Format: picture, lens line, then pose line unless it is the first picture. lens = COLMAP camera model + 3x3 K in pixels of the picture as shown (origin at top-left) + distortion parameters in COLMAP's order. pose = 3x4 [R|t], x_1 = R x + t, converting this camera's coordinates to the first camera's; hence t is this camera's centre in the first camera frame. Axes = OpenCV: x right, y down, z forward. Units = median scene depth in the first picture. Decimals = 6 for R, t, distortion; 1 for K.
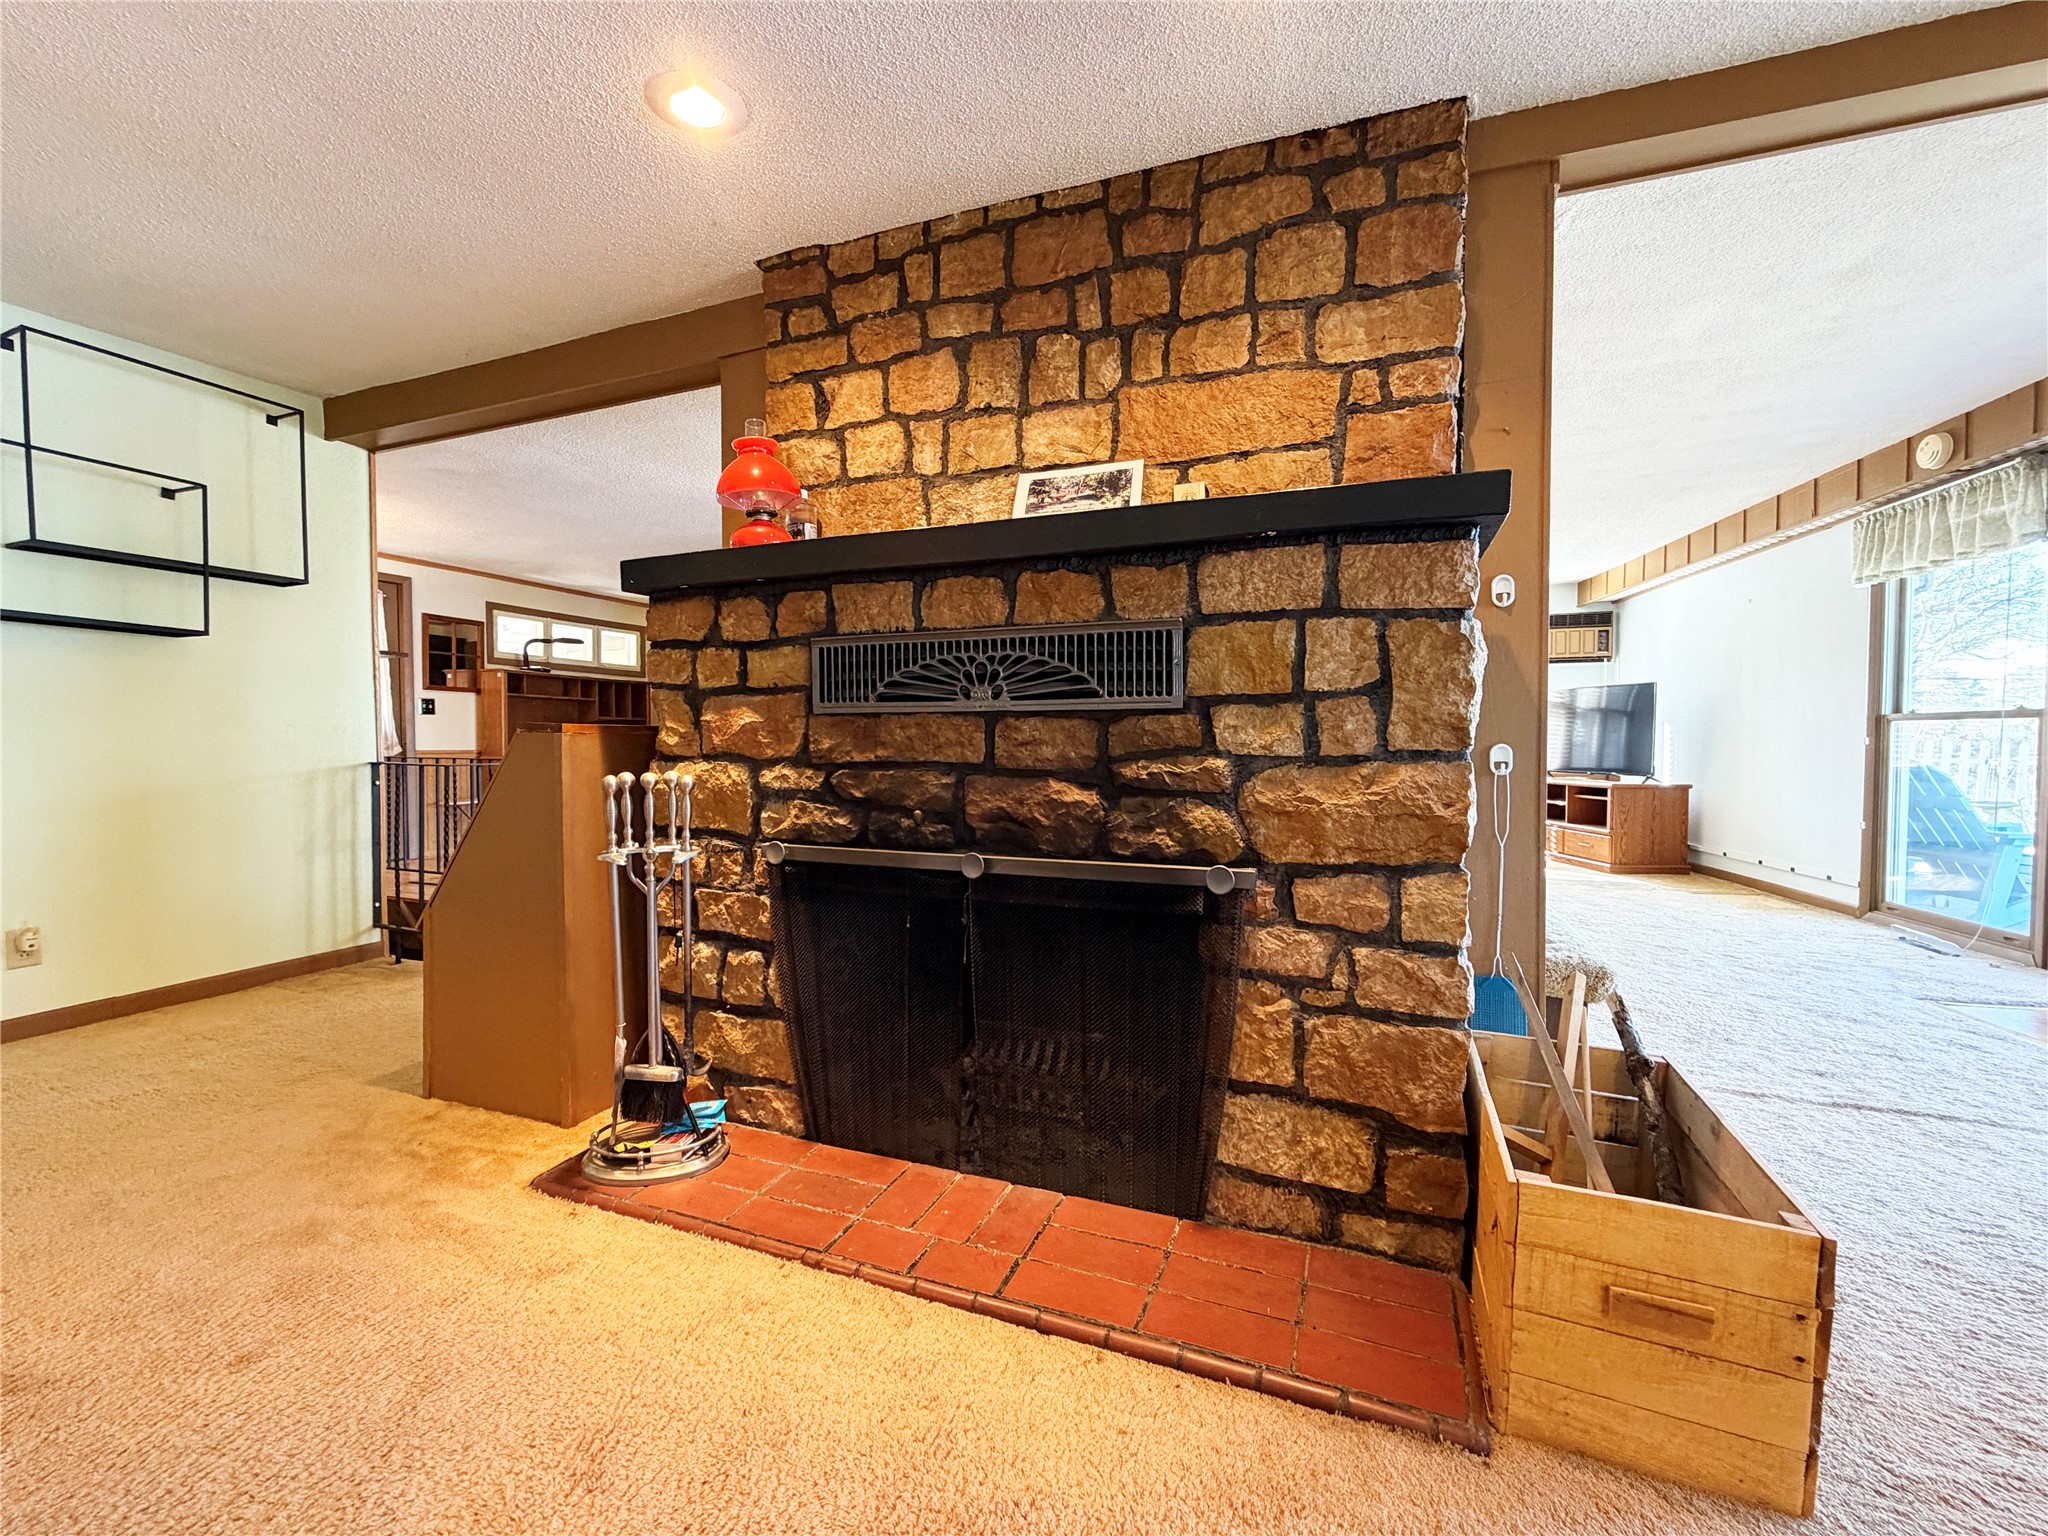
lens RADIAL K [[865.2, 0, 1023.9], [0, 865.2, 770.7], [0, 0, 1]] dist [-0.001019, 0.000234]
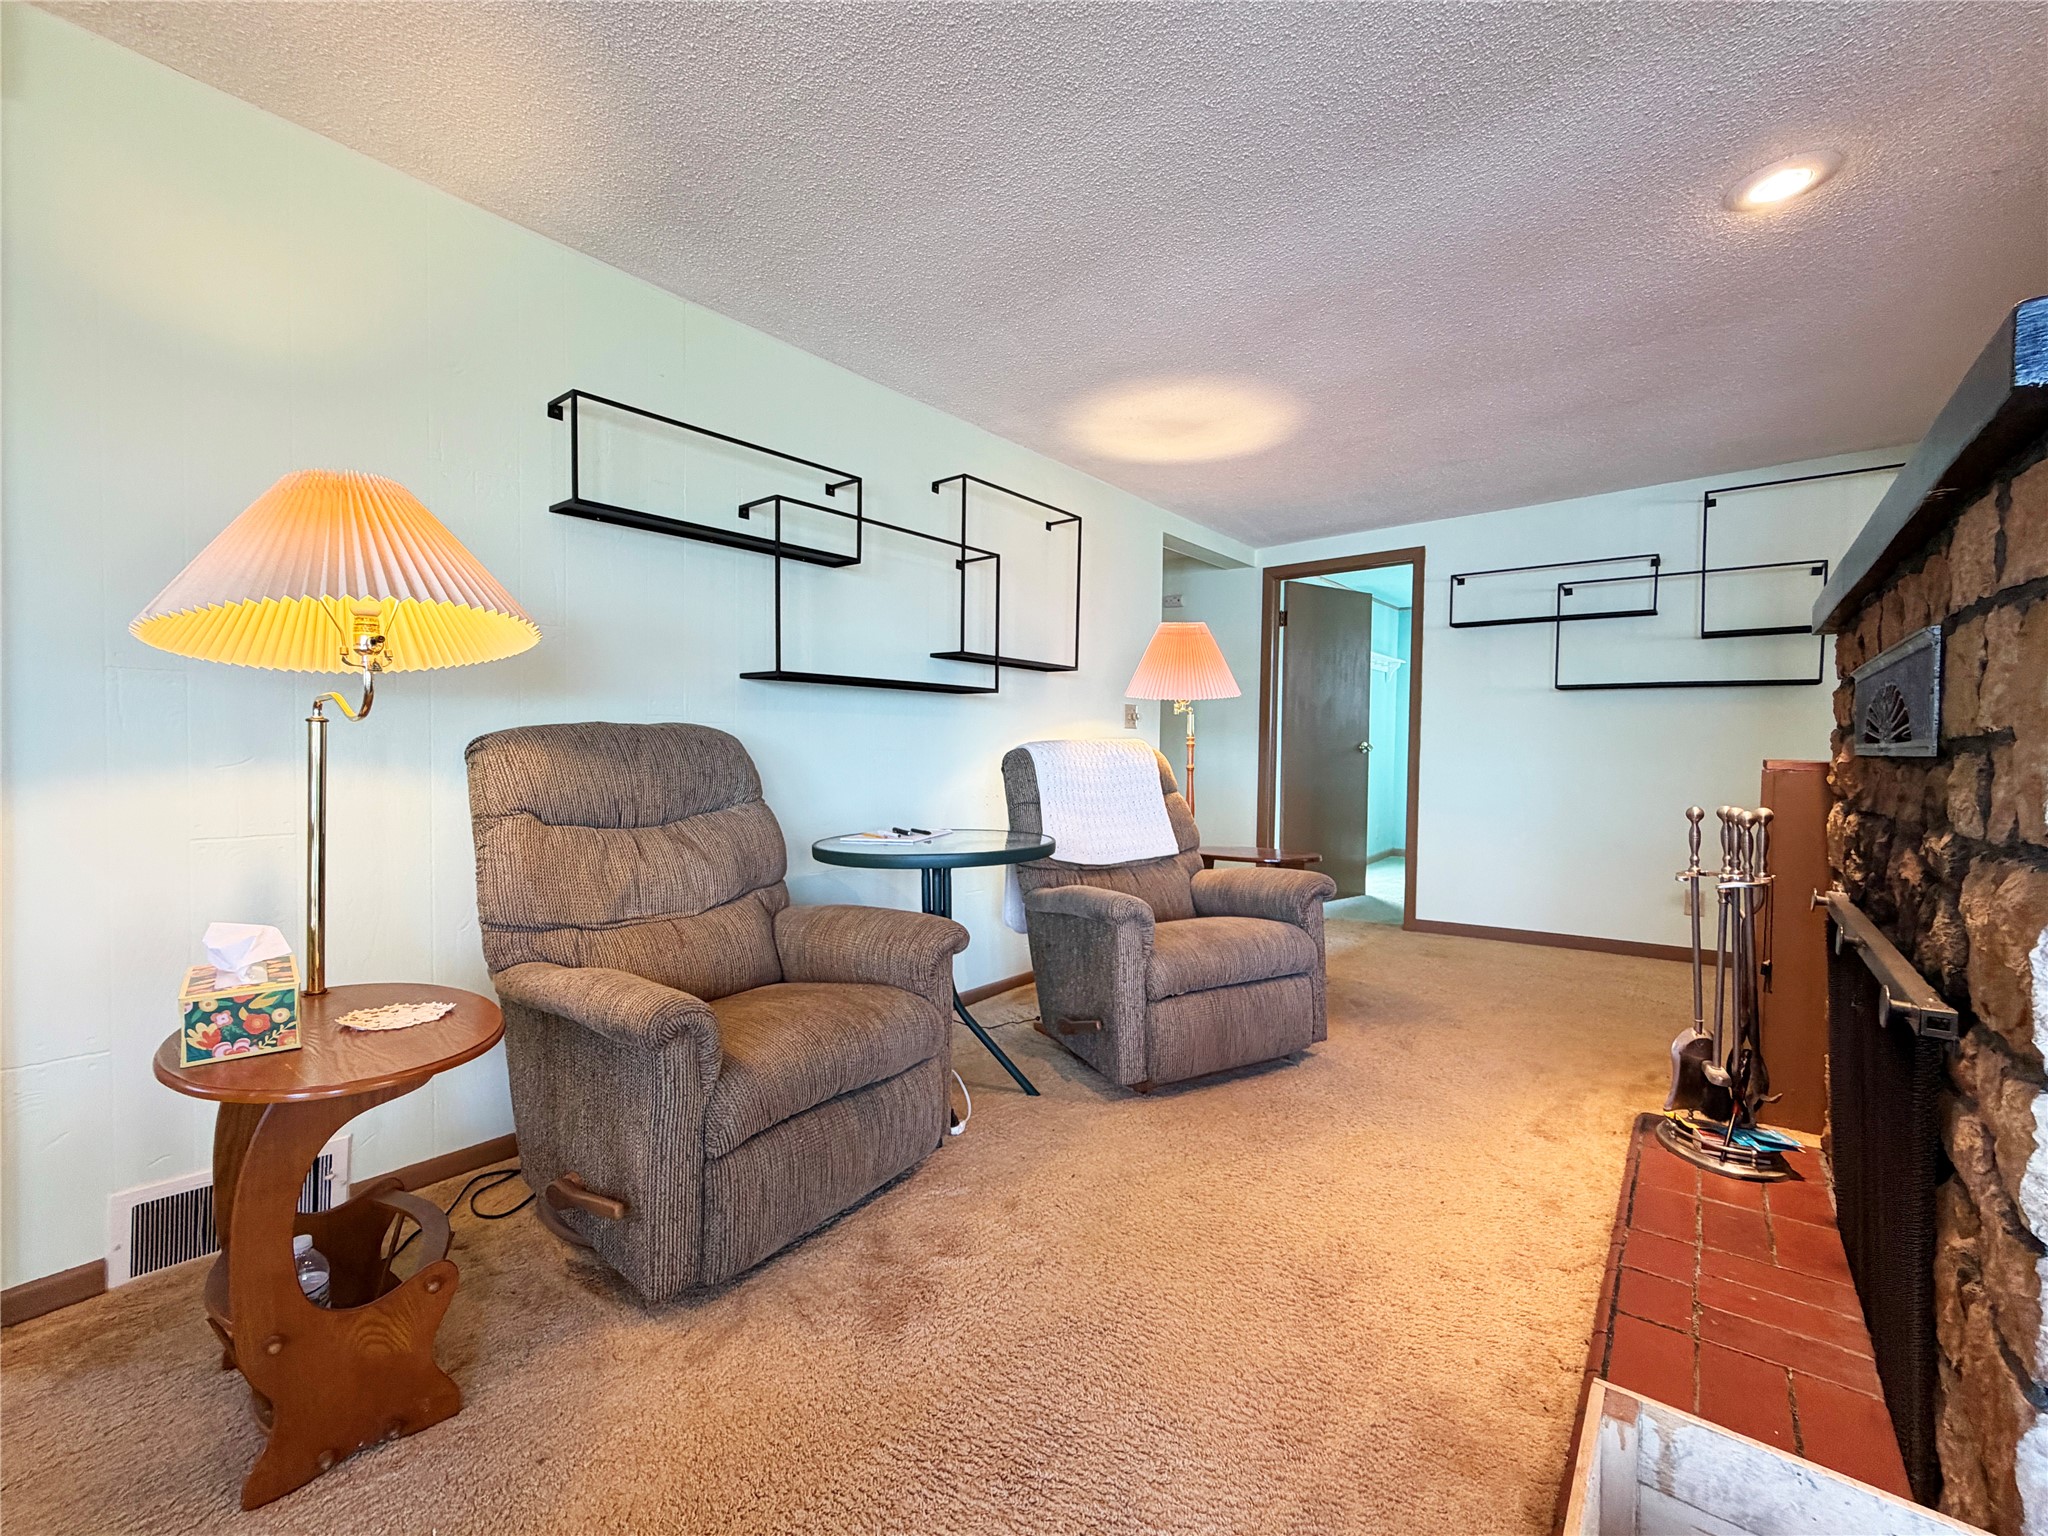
lens RADIAL K [[865.2, 0, 1023.9], [0, 865.2, 770.7], [0, 0, 1]] dist [-0.001019, 0.000234]
pose [[-0.289884, 0.023250, -0.956779, 0.832346], [-0.037584, 0.998657, 0.035655, -0.044525], [0.956324, 0.046296, -0.288621, 0.410940]]
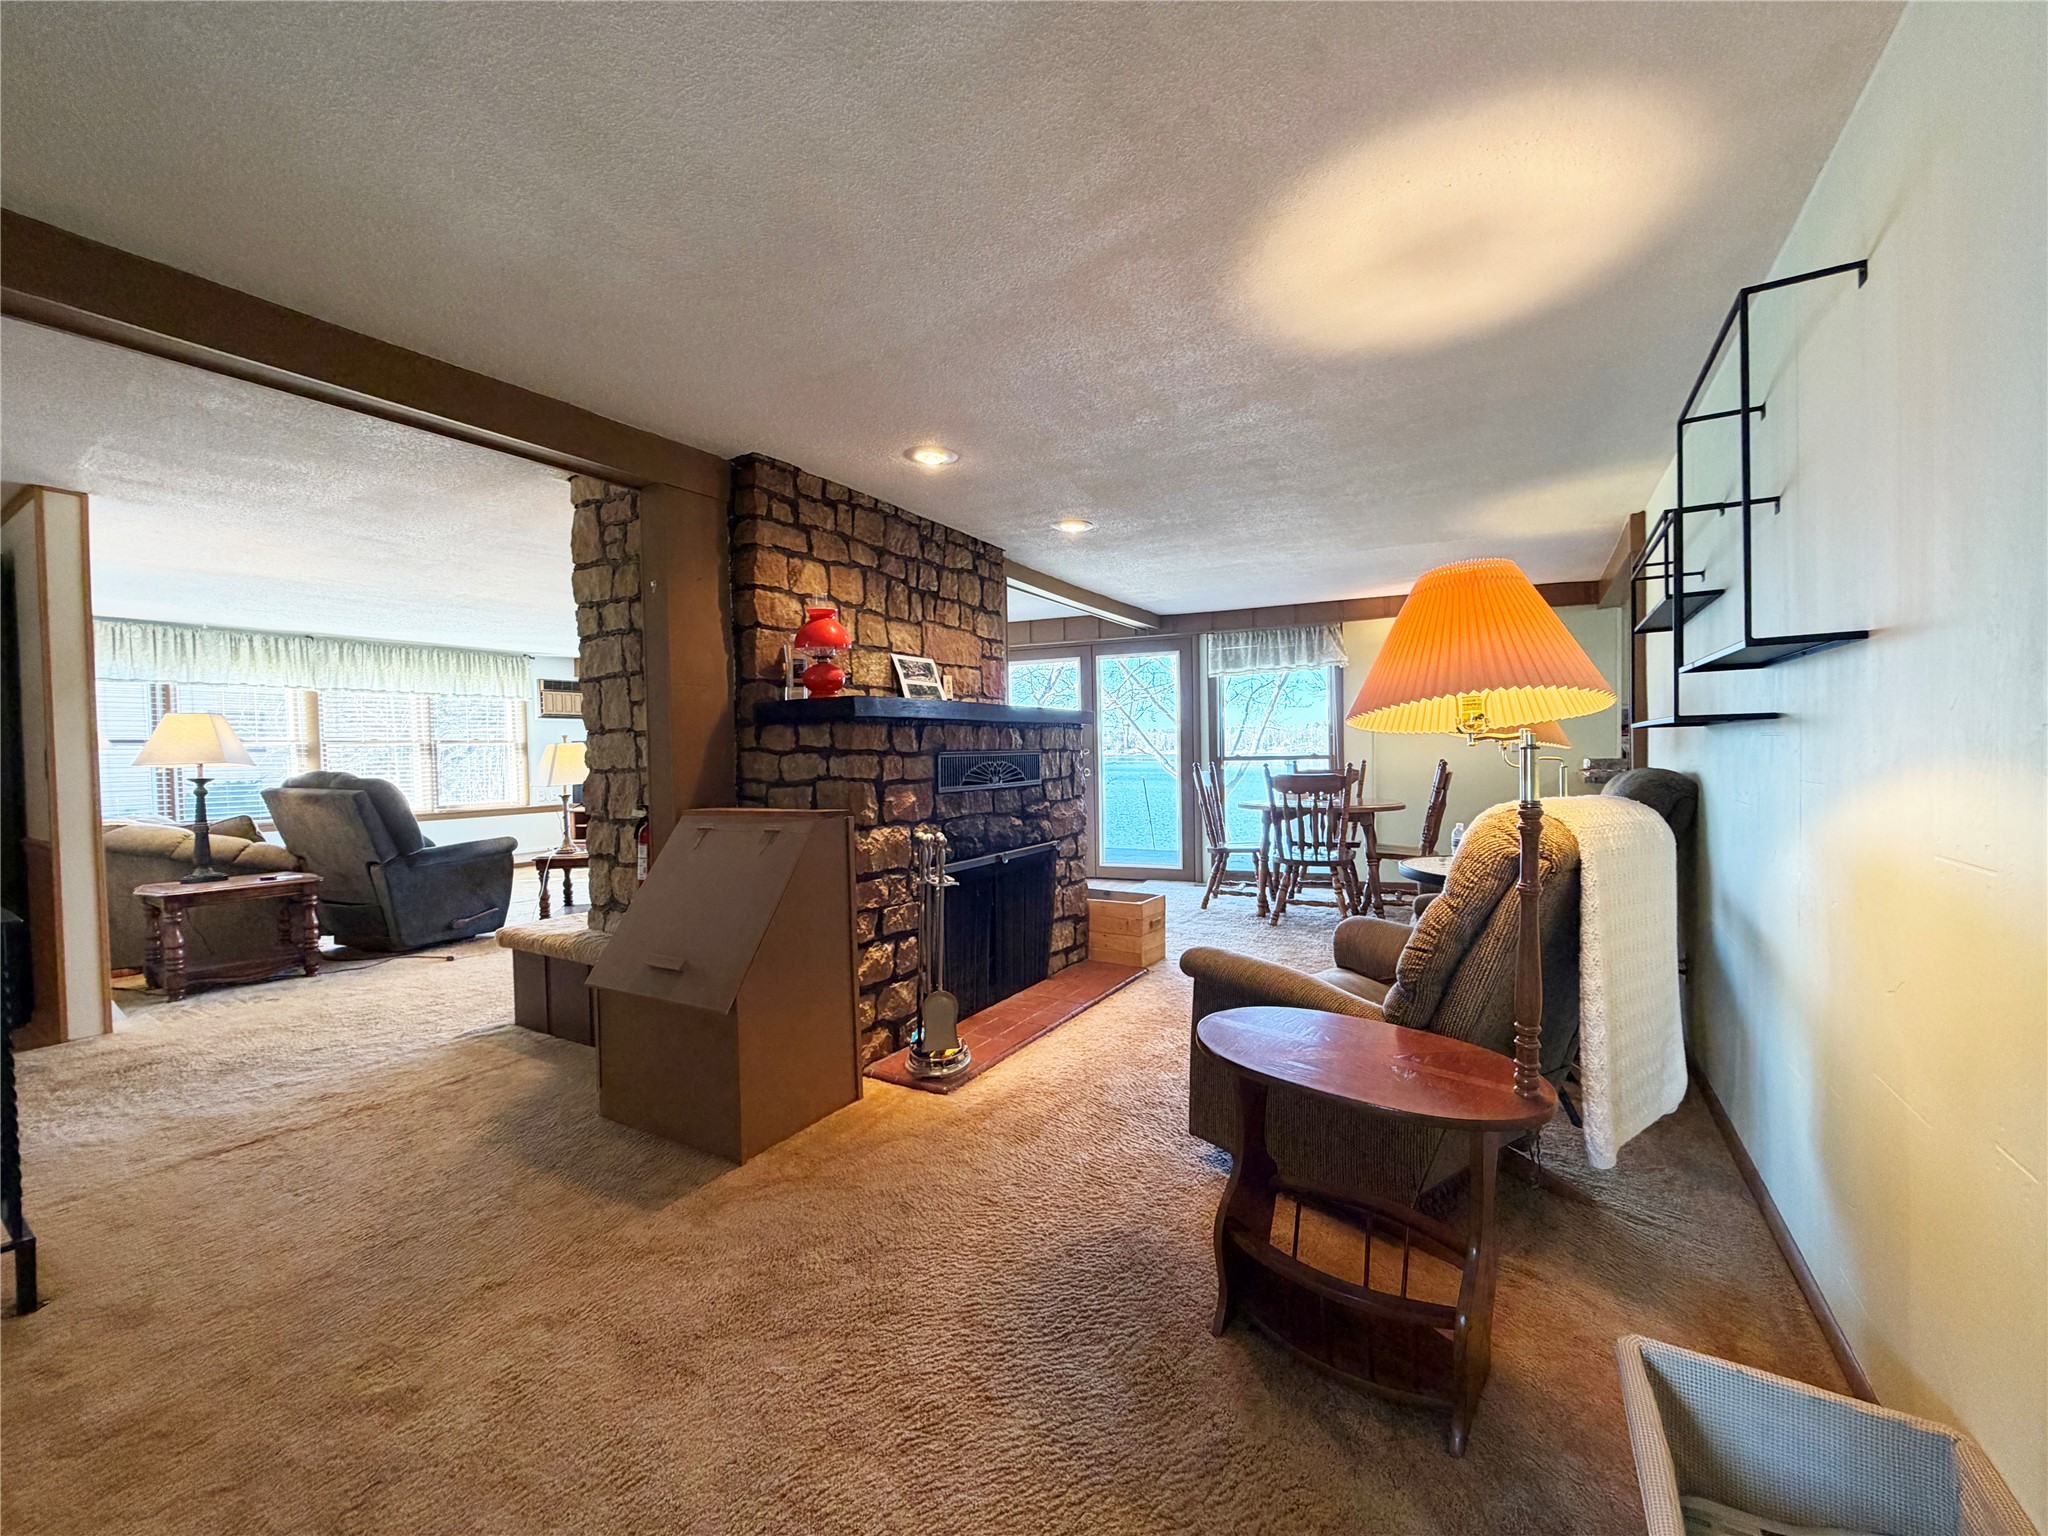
lens RADIAL K [[814.0, 0, 1019.7], [0, 814.0, 771.3], [0, 0, 1]] dist [0.000430, -0.000151]
pose [[0.167471, -0.028522, 0.985464, -1.821244], [0.052785, 0.998407, 0.019926, -0.131452], [-0.984463, 0.048681, 0.168710, 0.515229]]
